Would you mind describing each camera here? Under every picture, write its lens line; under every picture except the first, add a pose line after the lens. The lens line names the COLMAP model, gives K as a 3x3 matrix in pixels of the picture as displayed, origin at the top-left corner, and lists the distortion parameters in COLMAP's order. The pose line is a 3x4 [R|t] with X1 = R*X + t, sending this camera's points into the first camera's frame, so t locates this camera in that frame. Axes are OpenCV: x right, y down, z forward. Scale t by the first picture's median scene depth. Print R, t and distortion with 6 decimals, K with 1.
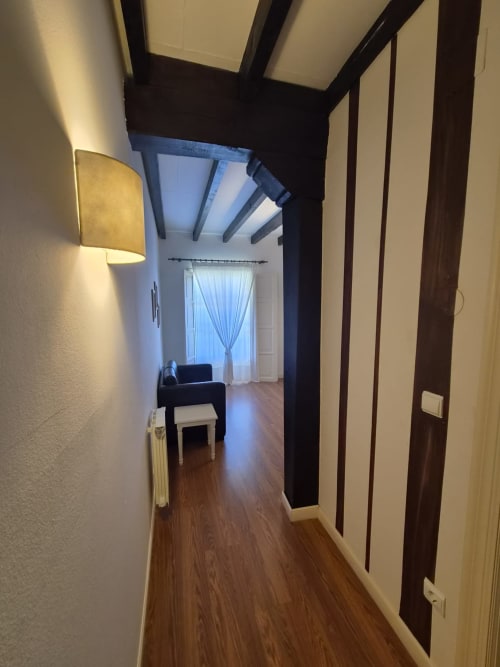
lens RADIAL K [[272.7, 0, 251.9], [0, 272.7, 331.9], [0, 0, 1]] dist [-0.005773, 0.002168]
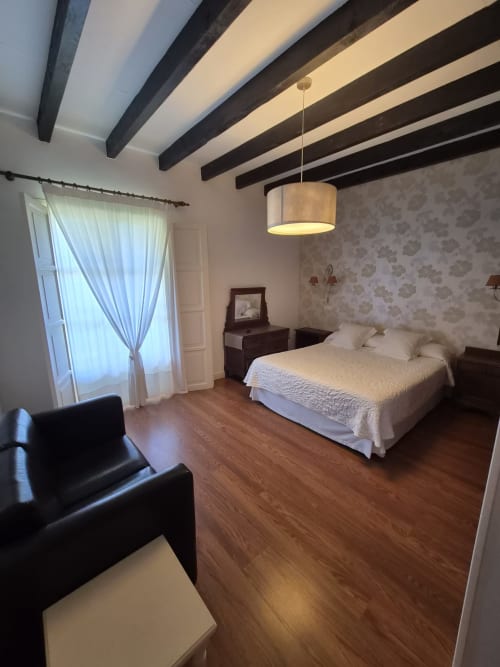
lens RADIAL K [[272.7, 0, 250.1], [0, 272.7, 331.7], [0, 0, 1]] dist [-0.005773, 0.002168]
pose [[0.915160, -0.081492, 0.394767, -0.086989], [0.037928, 0.992415, 0.116940, -0.036369], [-0.401302, -0.092046, 0.911309, 0.359150]]
